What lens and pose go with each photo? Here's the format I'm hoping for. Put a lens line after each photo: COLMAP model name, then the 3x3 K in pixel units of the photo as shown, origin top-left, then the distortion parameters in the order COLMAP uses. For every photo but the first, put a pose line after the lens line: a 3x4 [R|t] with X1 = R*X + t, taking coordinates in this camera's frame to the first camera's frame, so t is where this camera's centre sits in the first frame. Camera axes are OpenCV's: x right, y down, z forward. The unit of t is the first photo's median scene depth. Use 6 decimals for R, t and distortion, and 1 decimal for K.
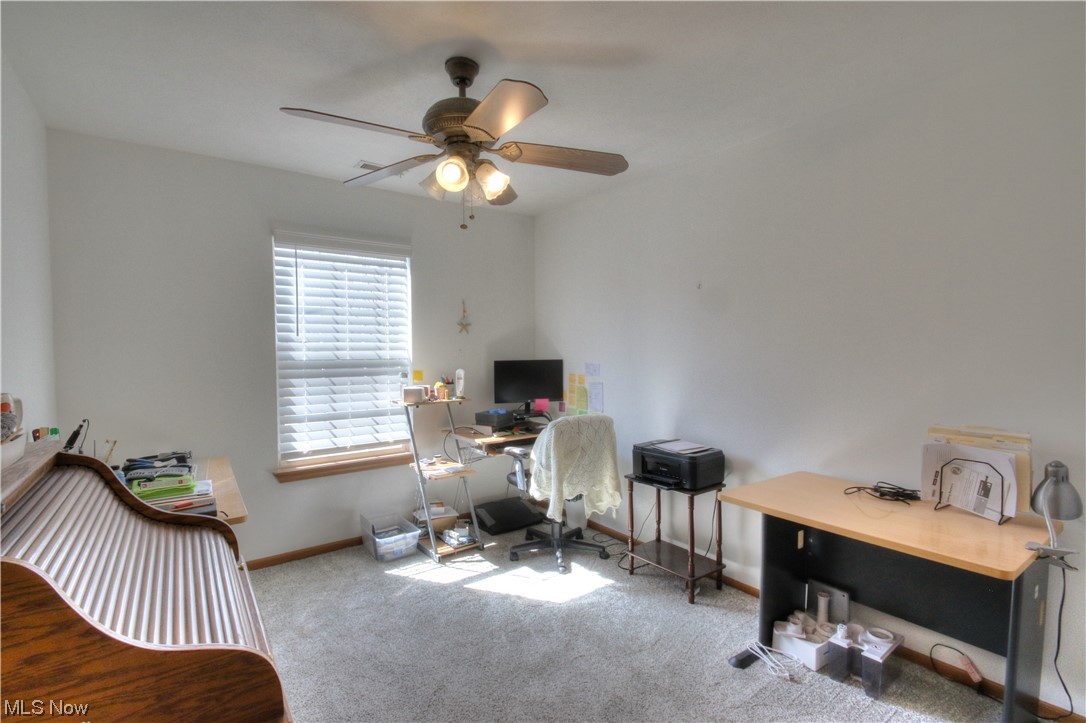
lens RADIAL K [[501.5, 0, 536.7], [0, 501.5, 355.0], [0, 0, 1]] dist [0.004876, -0.012465]
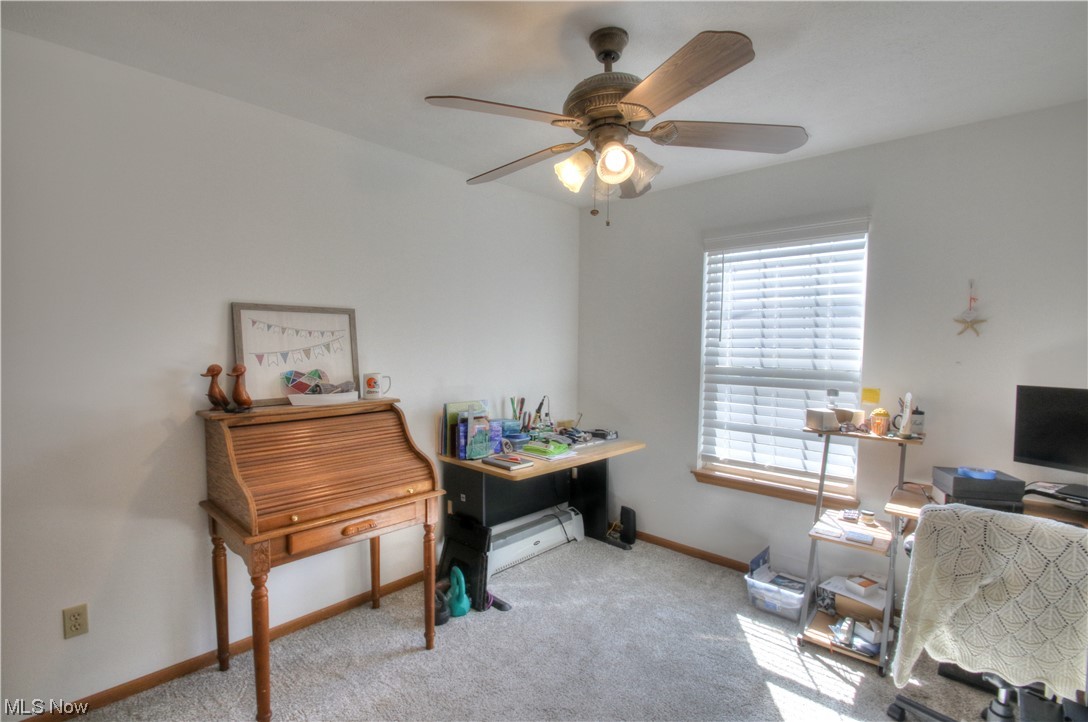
lens RADIAL K [[502.5, 0, 541.3], [0, 502.5, 365.0], [0, 0, 1]] dist [0.004876, -0.012465]
pose [[0.183488, 0.046587, -0.981917, 0.430031], [-0.029533, 0.998687, 0.041864, -0.021724], [0.982578, 0.021317, 0.184623, 0.458146]]
